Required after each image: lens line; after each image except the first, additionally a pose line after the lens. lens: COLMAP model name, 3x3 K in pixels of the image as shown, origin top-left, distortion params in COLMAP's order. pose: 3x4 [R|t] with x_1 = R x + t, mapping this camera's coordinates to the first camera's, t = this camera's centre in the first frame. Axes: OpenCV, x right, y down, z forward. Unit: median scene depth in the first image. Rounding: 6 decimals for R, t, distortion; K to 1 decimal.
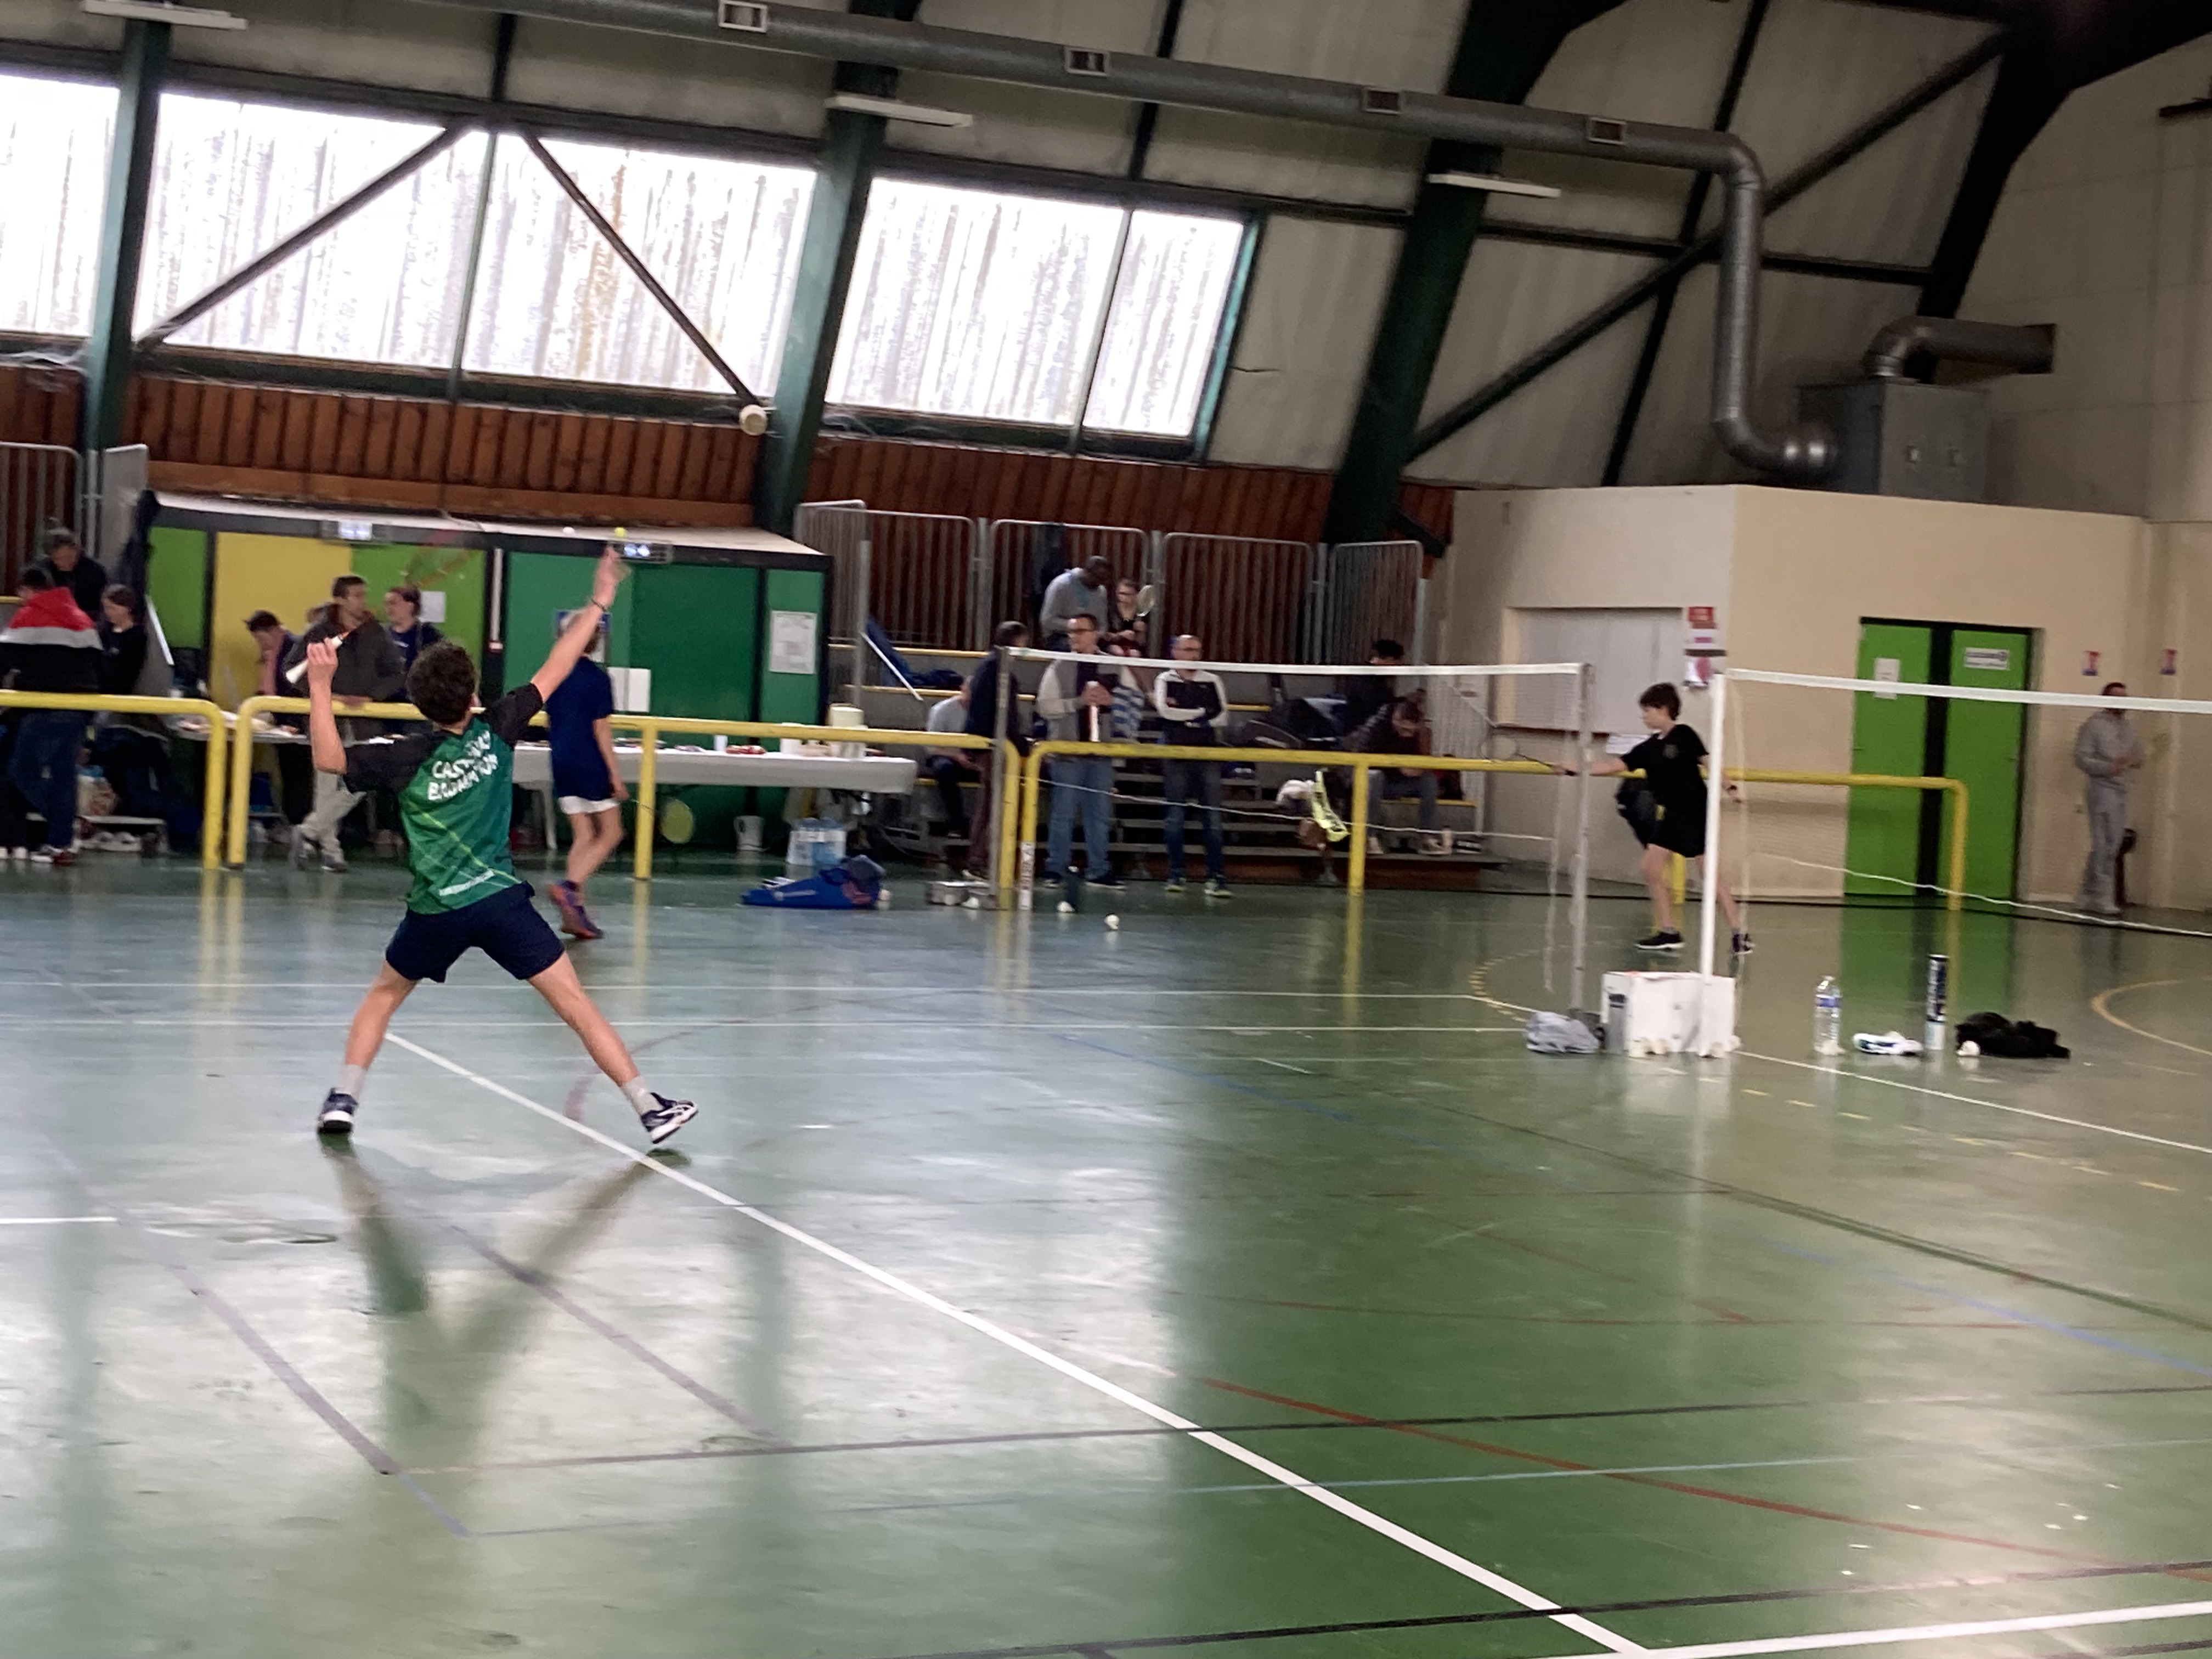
lens RADIAL K [[3620.4, 0, 1104.1], [0, 3620.4, 812.8], [0, 0, 1]] dist [0.030278, 0.000000]
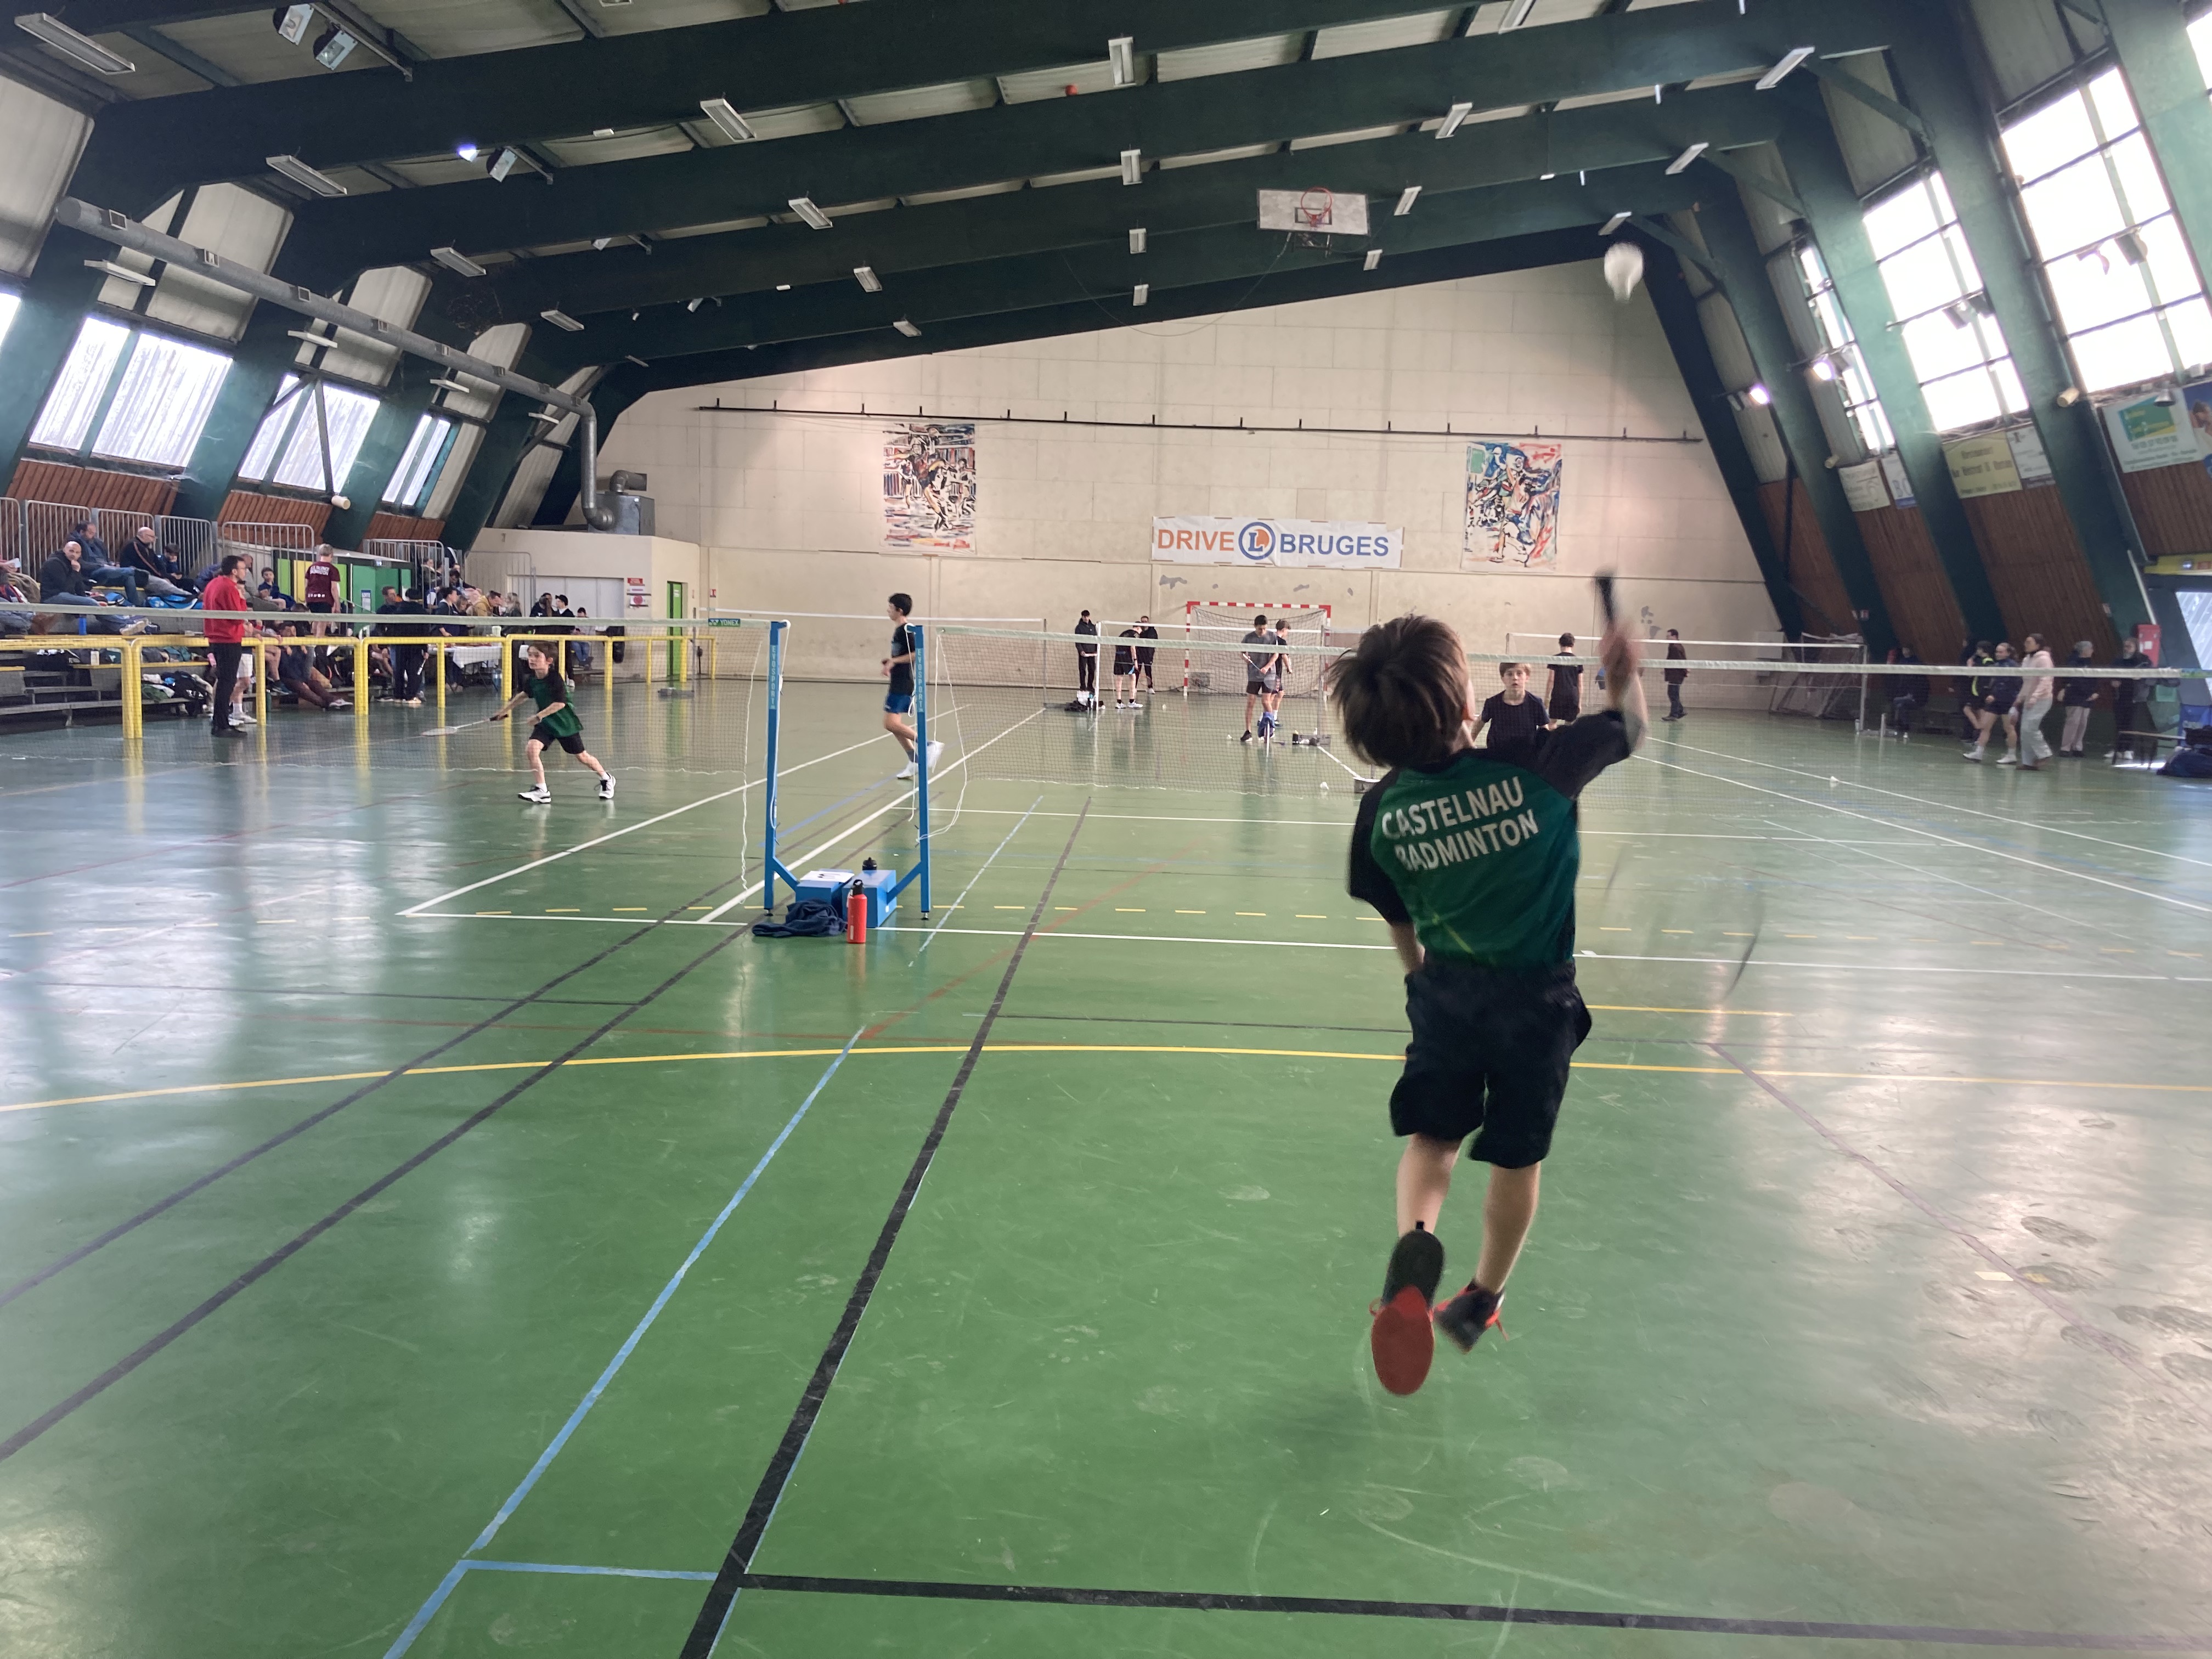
lens RADIAL K [[1760.2, 0, 1131.0], [0, 1760.2, 868.6], [0, 0, 1]] dist [0.032985, -0.016292]
pose [[0.452339, -0.158002, 0.877738, -0.909233], [0.020503, 0.985764, 0.166881, -0.054588], [-0.891610, -0.057491, 0.449139, 0.003298]]
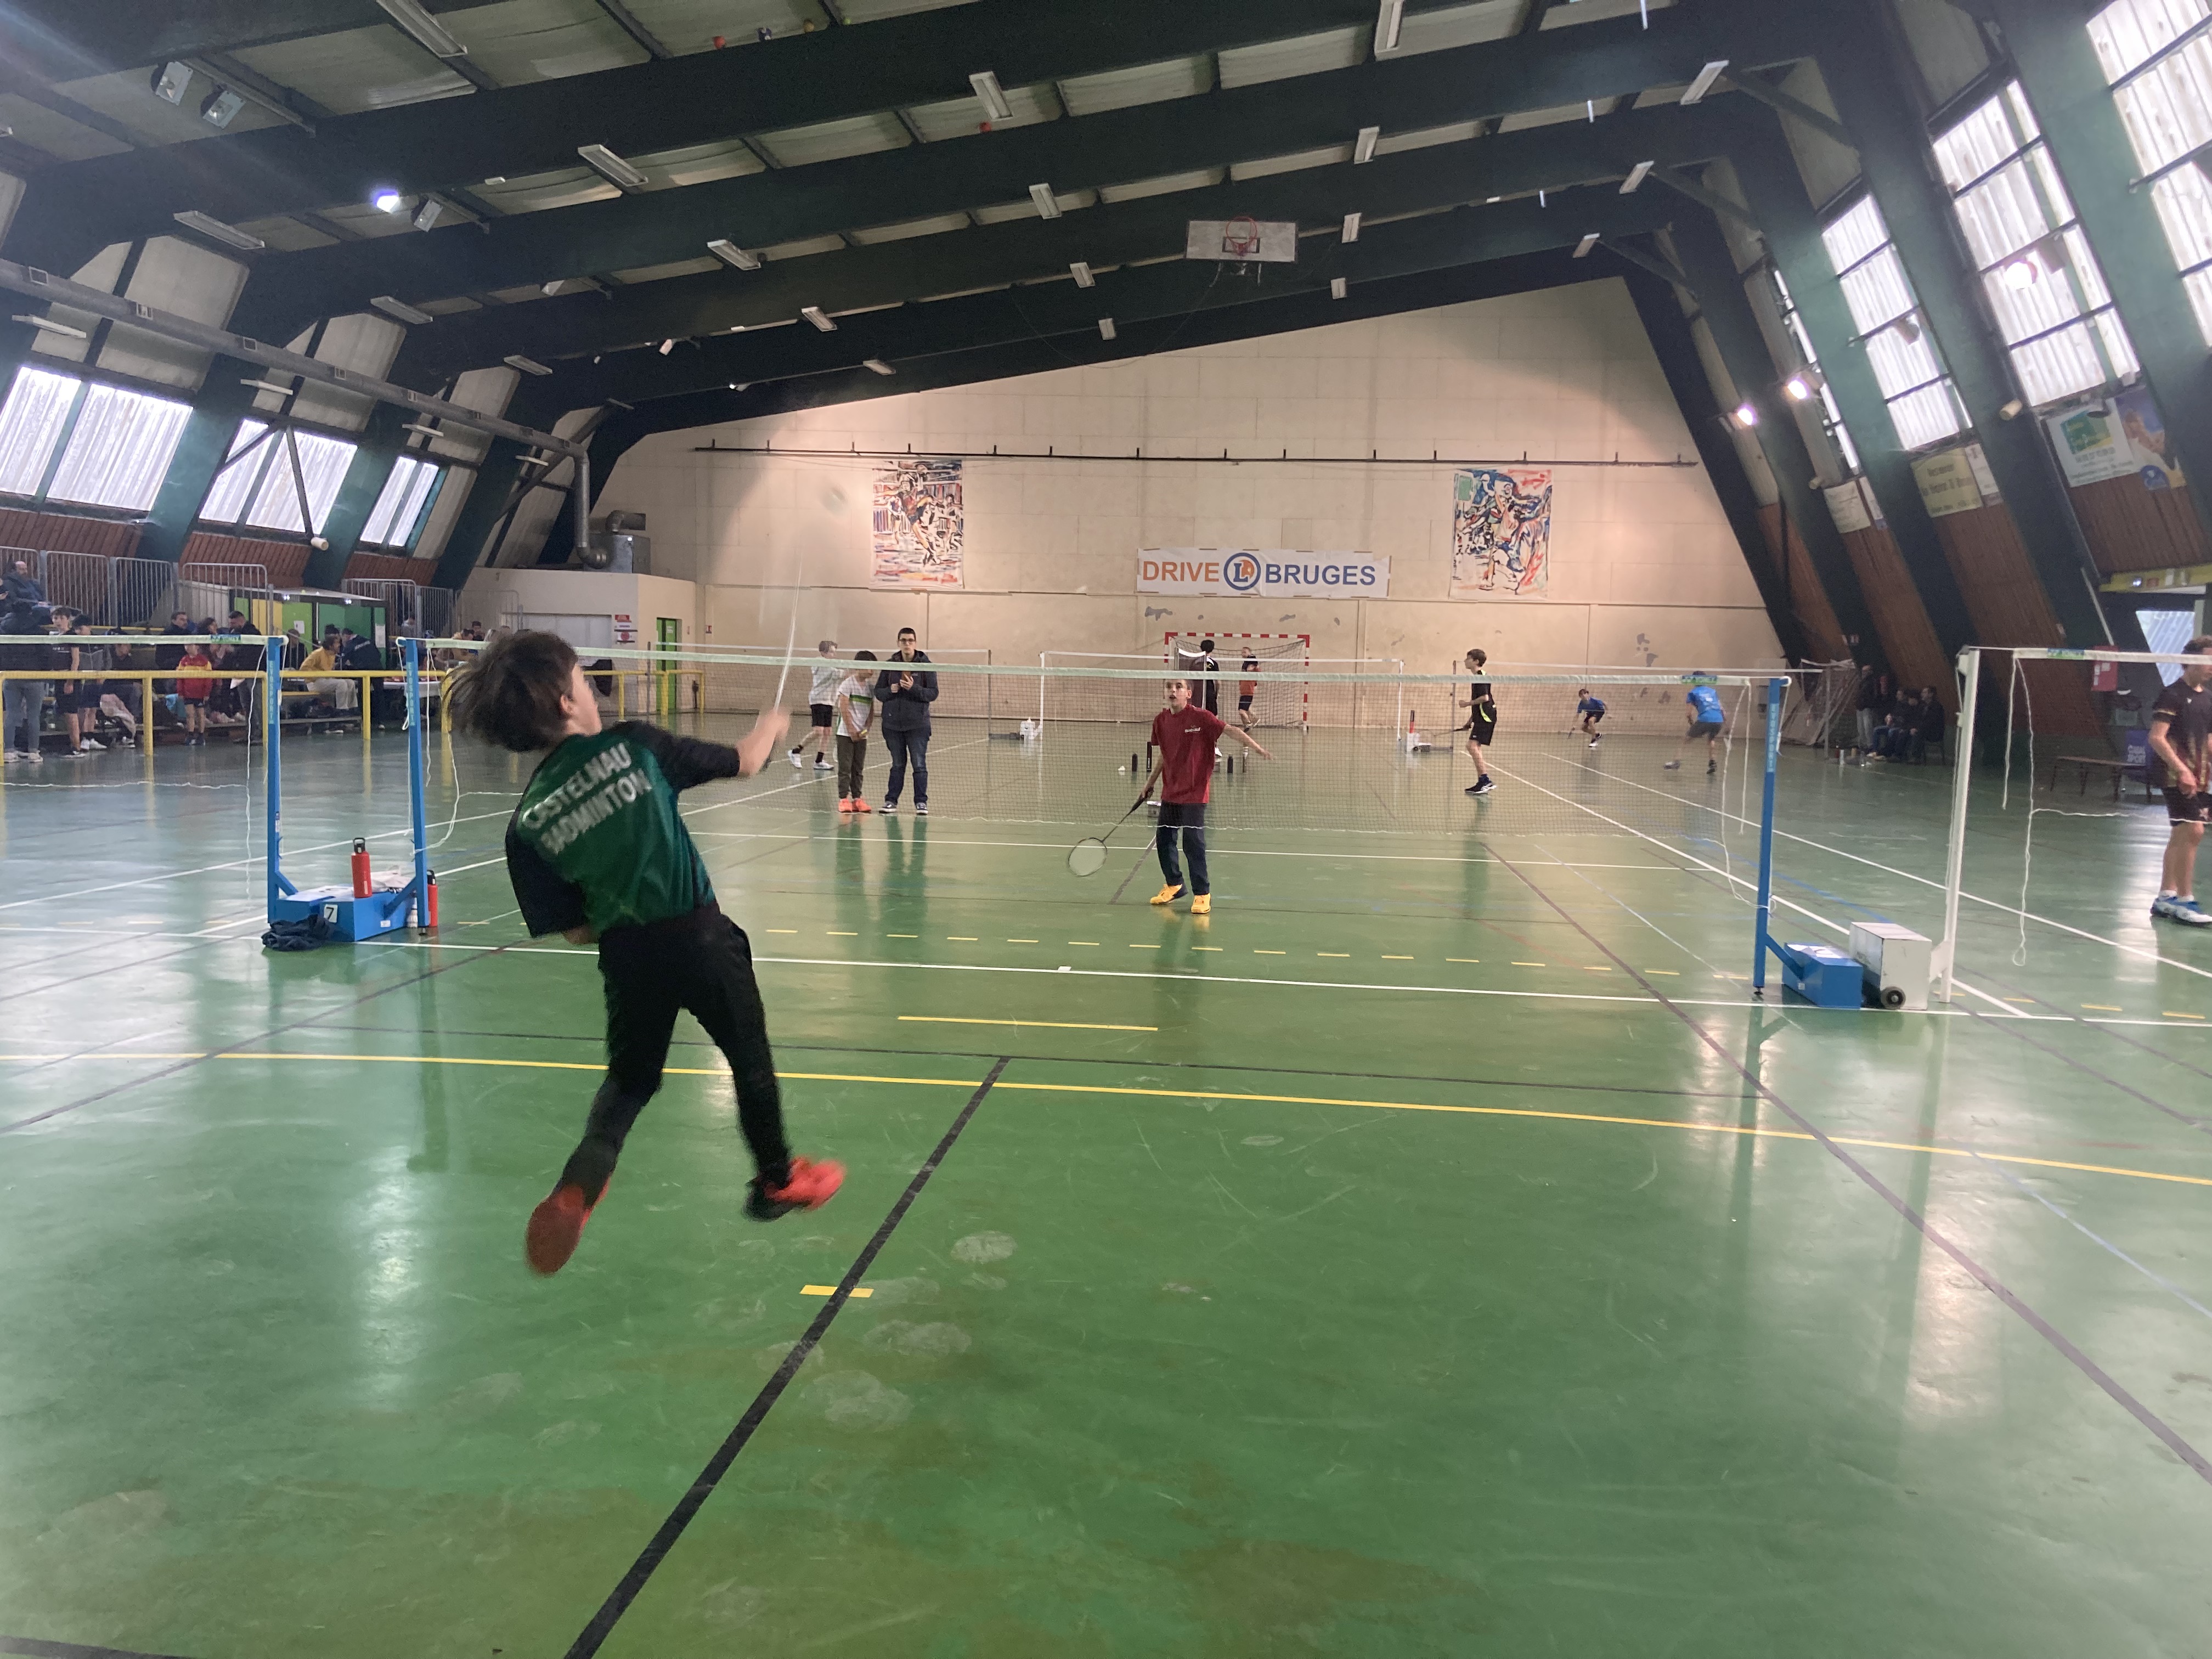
lens RADIAL K [[1760.2, 0, 1094.6], [0, 1760.2, 842.5], [0, 0, 1]] dist [0.032985, -0.016292]
pose [[0.522643, -0.126617, 0.843097, -0.851394], [0.030414, 0.991050, 0.129983, -0.047472], [-0.852009, -0.042293, 0.521816, -0.083496]]
